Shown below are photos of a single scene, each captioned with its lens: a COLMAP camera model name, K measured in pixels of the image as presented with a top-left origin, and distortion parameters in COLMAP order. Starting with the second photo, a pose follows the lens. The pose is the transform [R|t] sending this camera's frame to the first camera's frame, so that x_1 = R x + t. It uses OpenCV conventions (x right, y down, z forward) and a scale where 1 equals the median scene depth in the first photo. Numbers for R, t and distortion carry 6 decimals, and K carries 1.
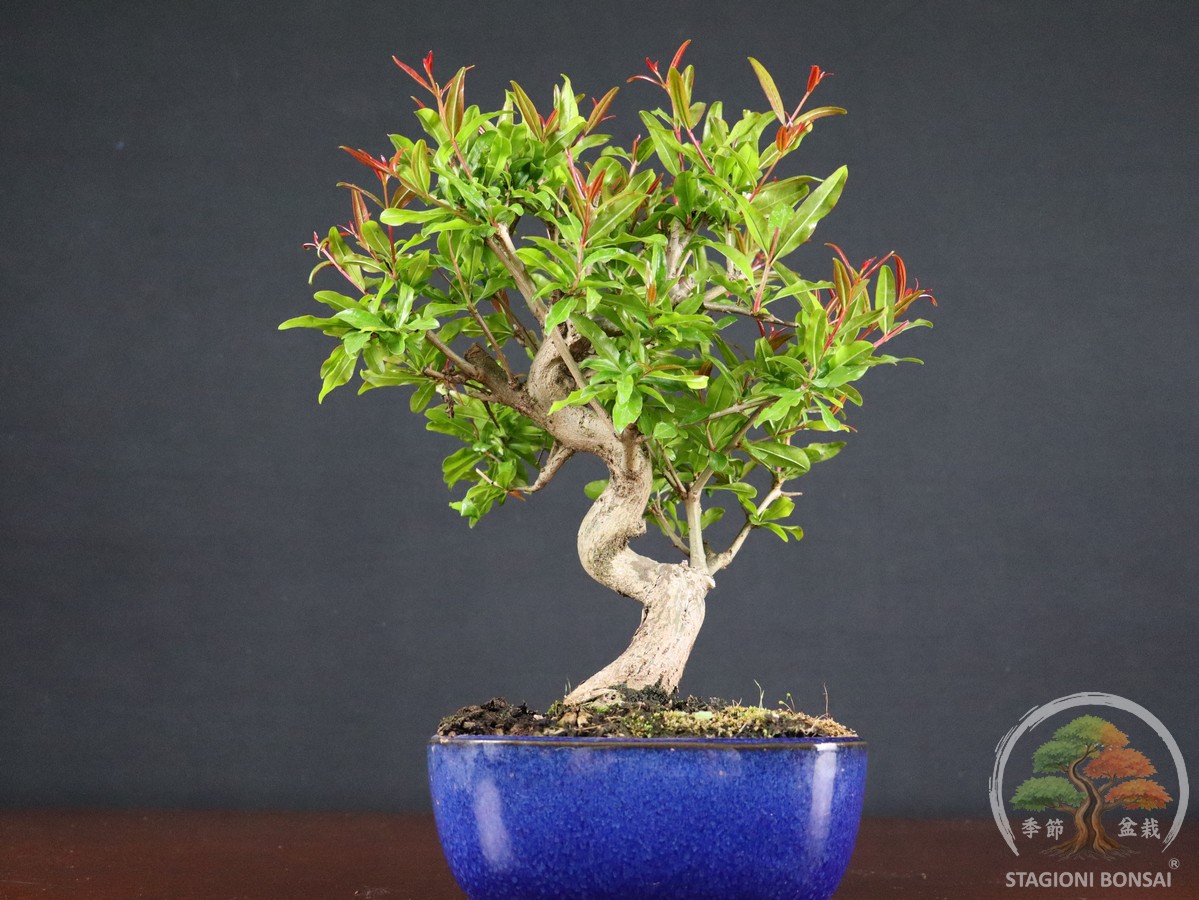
lens RADIAL K [[1145.0, 0, 599.5], [0, 1145.0, 450.0], [0, 0, 1]] dist [0.004693, 0.014828]
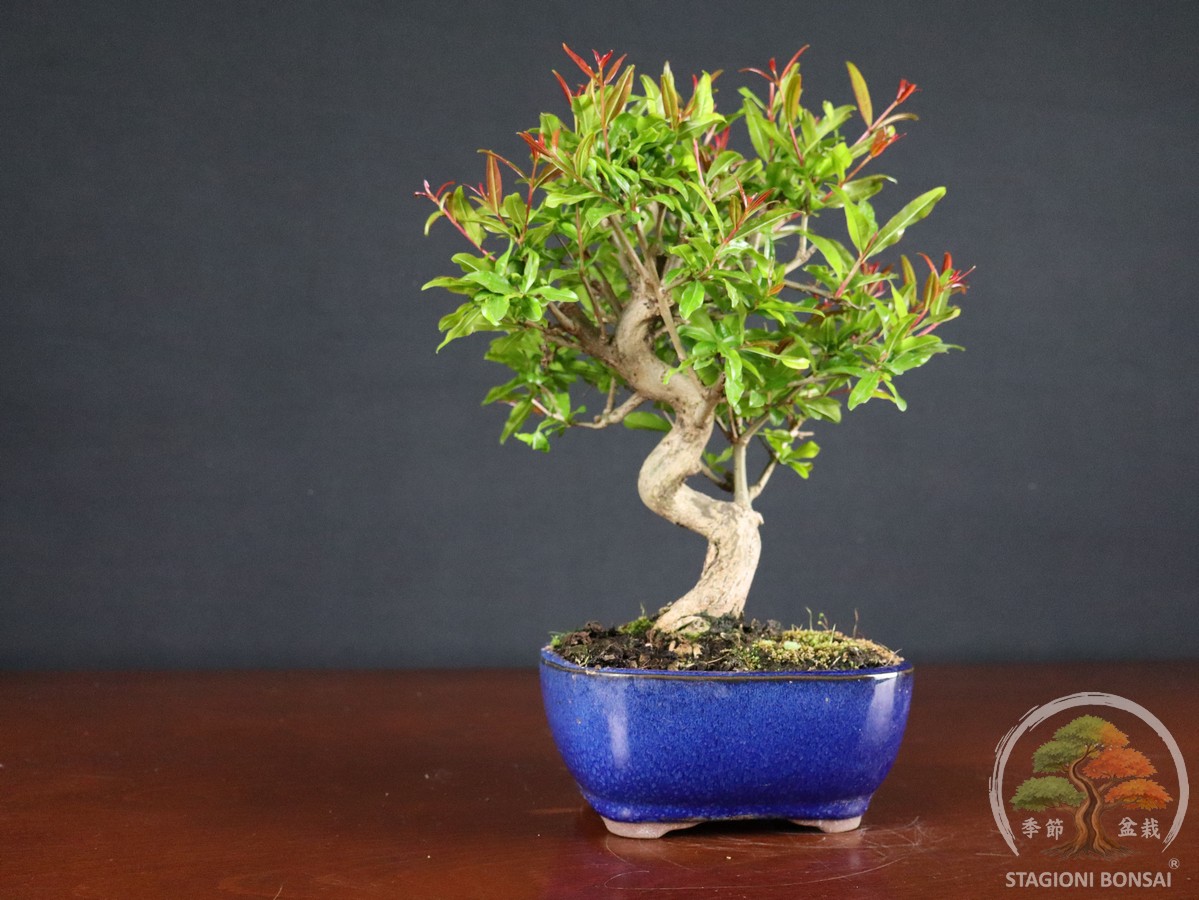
lens RADIAL K [[1145.0, 0, 599.5], [0, 1145.0, 450.0], [0, 0, 1]] dist [0.004693, 0.014828]
pose [[0.971552, 0.026741, 0.235314, -0.359605], [-0.066751, 0.984241, 0.163749, -0.141944], [-0.227227, -0.174798, 0.958026, -0.070183]]
